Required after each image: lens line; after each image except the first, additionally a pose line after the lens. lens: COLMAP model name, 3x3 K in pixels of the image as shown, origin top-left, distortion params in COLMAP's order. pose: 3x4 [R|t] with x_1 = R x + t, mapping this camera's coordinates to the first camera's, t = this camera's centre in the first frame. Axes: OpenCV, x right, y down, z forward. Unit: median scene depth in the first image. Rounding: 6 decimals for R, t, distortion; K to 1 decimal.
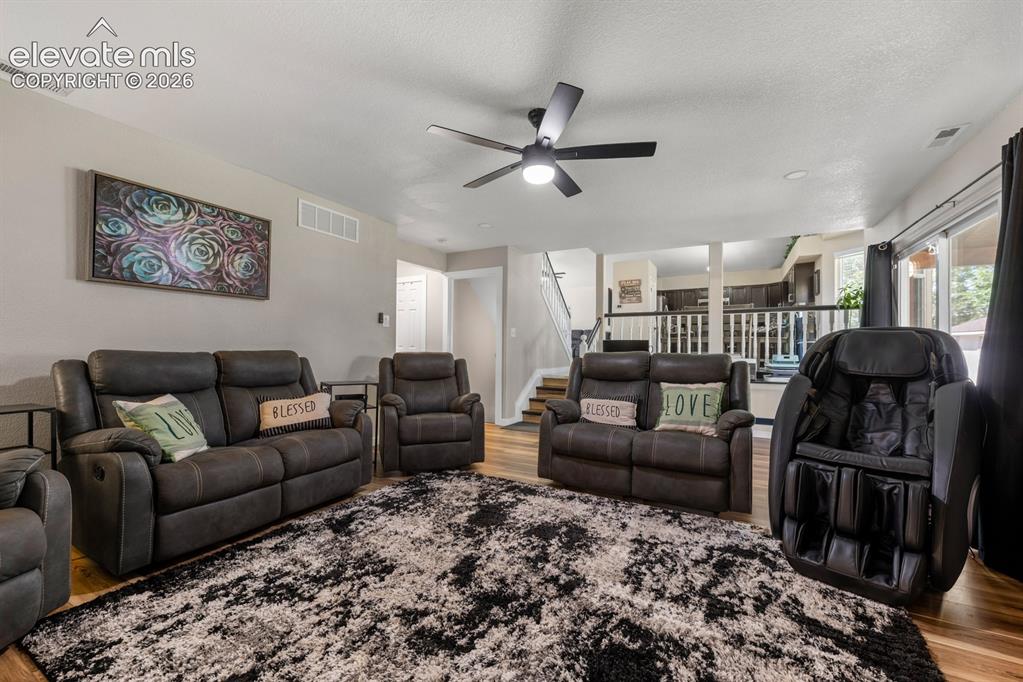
lens RADIAL K [[412.5, 0, 510.5], [0, 412.5, 355.1], [0, 0, 1]] dist [-0.000847, -0.000401]
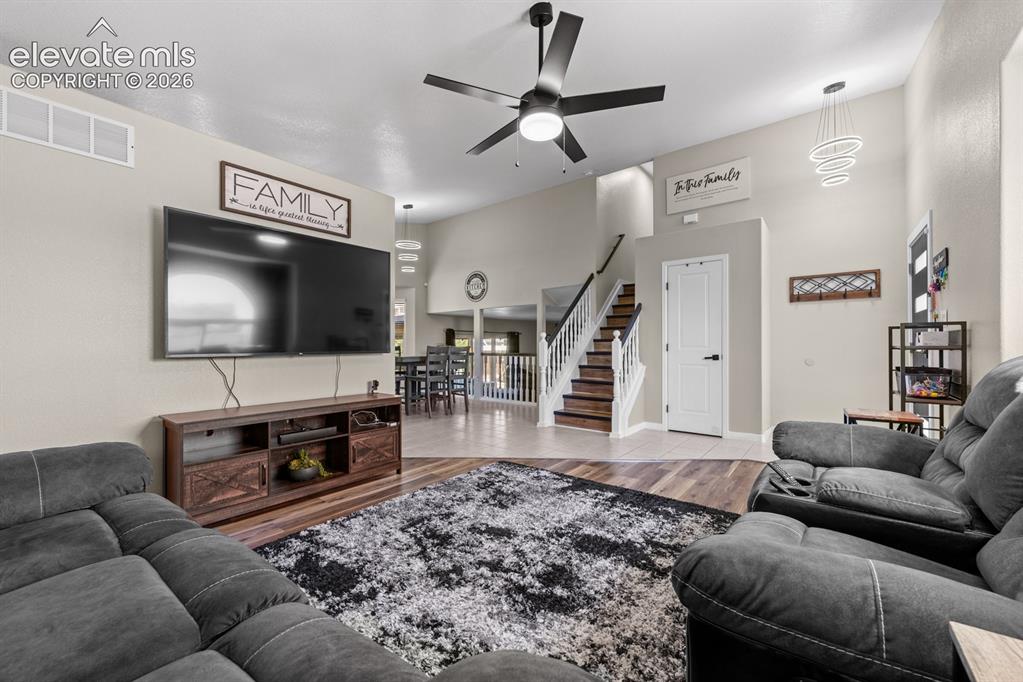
lens RADIAL K [[393.3, 0, 515.2], [0, 393.3, 348.3], [0, 0, 1]] dist [-0.000505, -0.000086]
pose [[-0.149423, -0.004958, -0.988761, 1.072929], [-0.018364, 0.999829, -0.002238, -0.027501], [0.988603, 0.017823, -0.149489, 1.269963]]
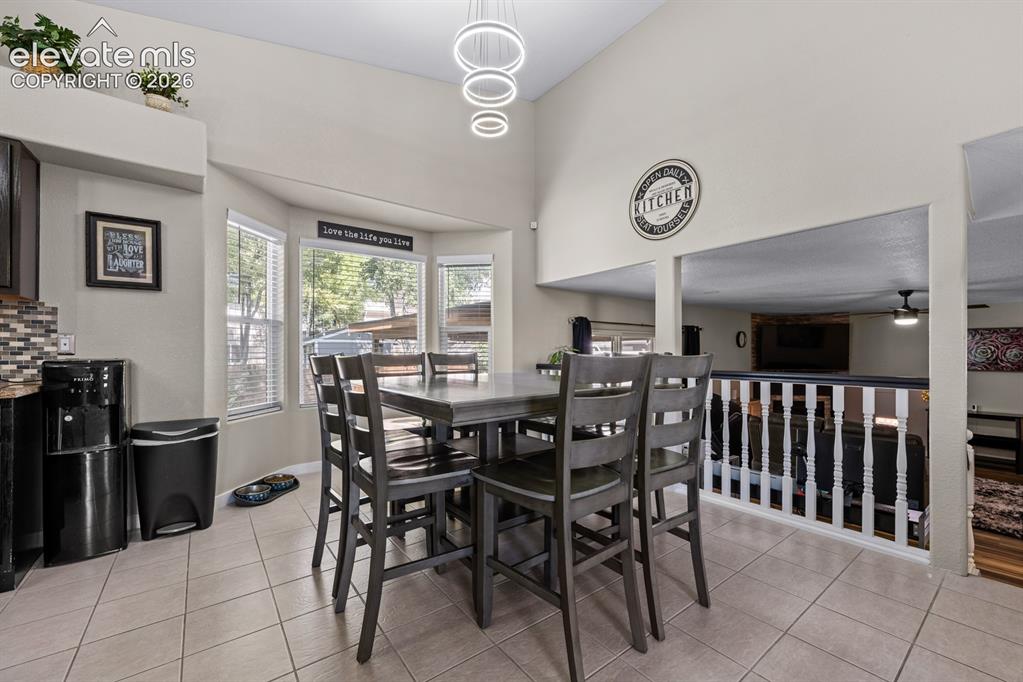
lens RADIAL K [[412.5, 0, 510.5], [0, 412.5, 355.1], [0, 0, 1]] dist [-0.000847, -0.000401]
pose [[-0.384524, -0.007884, -0.923081, -1.285359], [-0.020745, 0.999785, 0.000102, -0.039608], [0.922882, 0.019188, -0.384605, 0.273862]]
